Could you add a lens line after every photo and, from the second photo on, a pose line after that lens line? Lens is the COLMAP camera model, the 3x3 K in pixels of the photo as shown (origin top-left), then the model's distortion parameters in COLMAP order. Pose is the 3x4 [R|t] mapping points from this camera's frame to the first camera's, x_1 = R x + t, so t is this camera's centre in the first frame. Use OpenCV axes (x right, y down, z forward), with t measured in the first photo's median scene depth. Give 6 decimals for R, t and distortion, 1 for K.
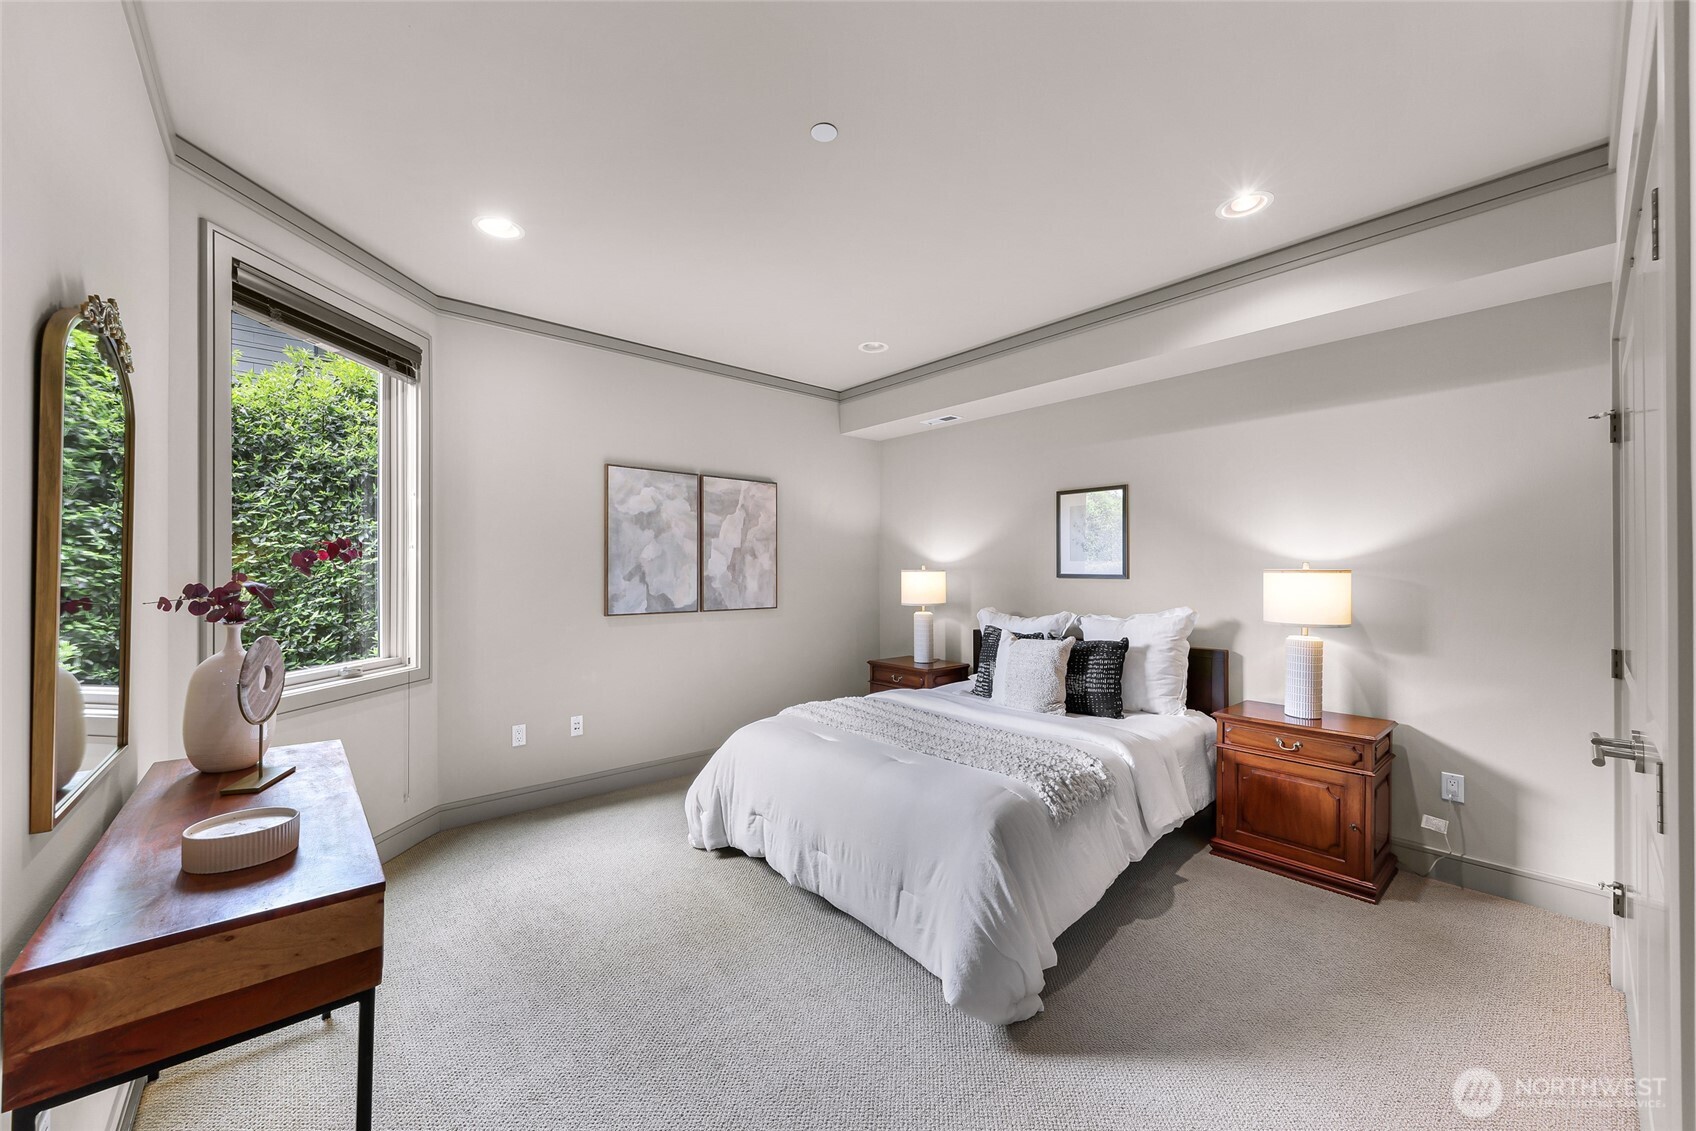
lens RADIAL K [[648.3, 0, 846.0], [0, 648.3, 579.0], [0, 0, 1]] dist [-0.000051, -0.000008]
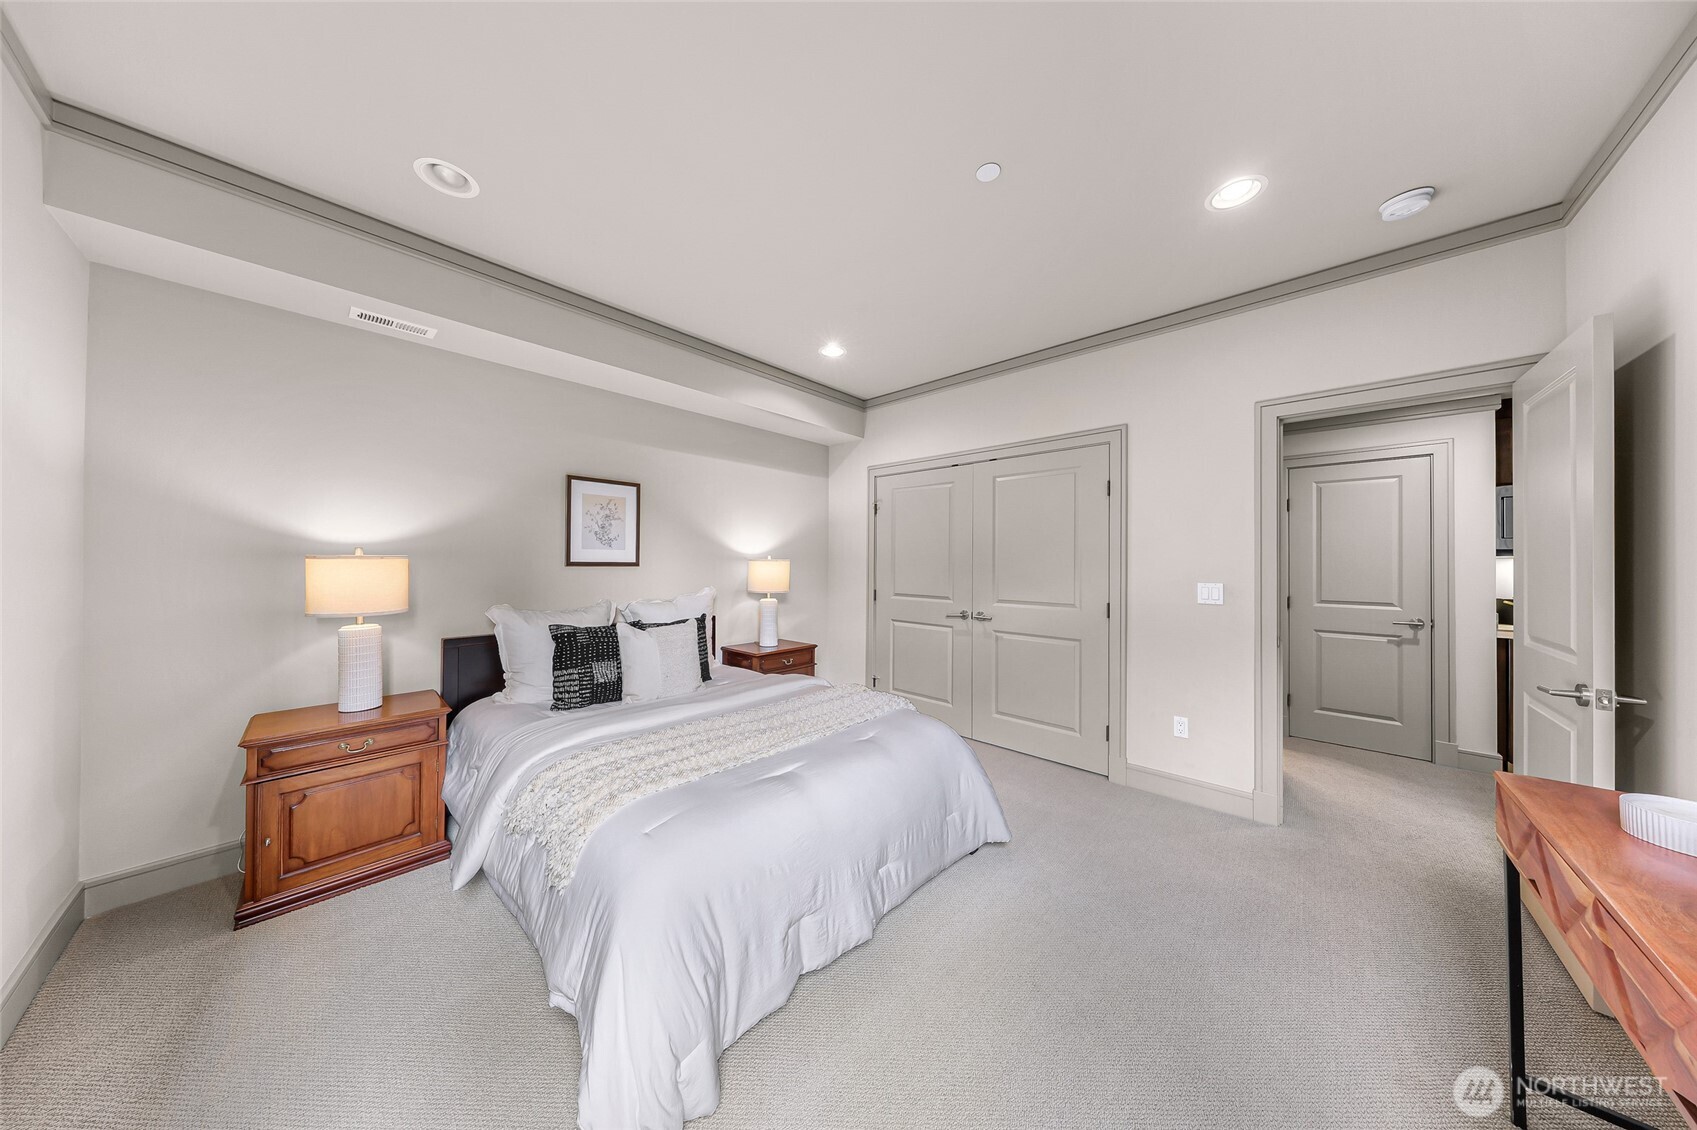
lens RADIAL K [[491.8, 0, 848.5], [0, 491.8, 565.0], [0, 0, 1]] dist [-0.000320, -0.000001]
pose [[-0.103291, -0.009600, 0.994605, -0.437349], [0.002829, 0.999947, 0.009945, -0.009505], [-0.994647, 0.003841, -0.103259, 0.676125]]
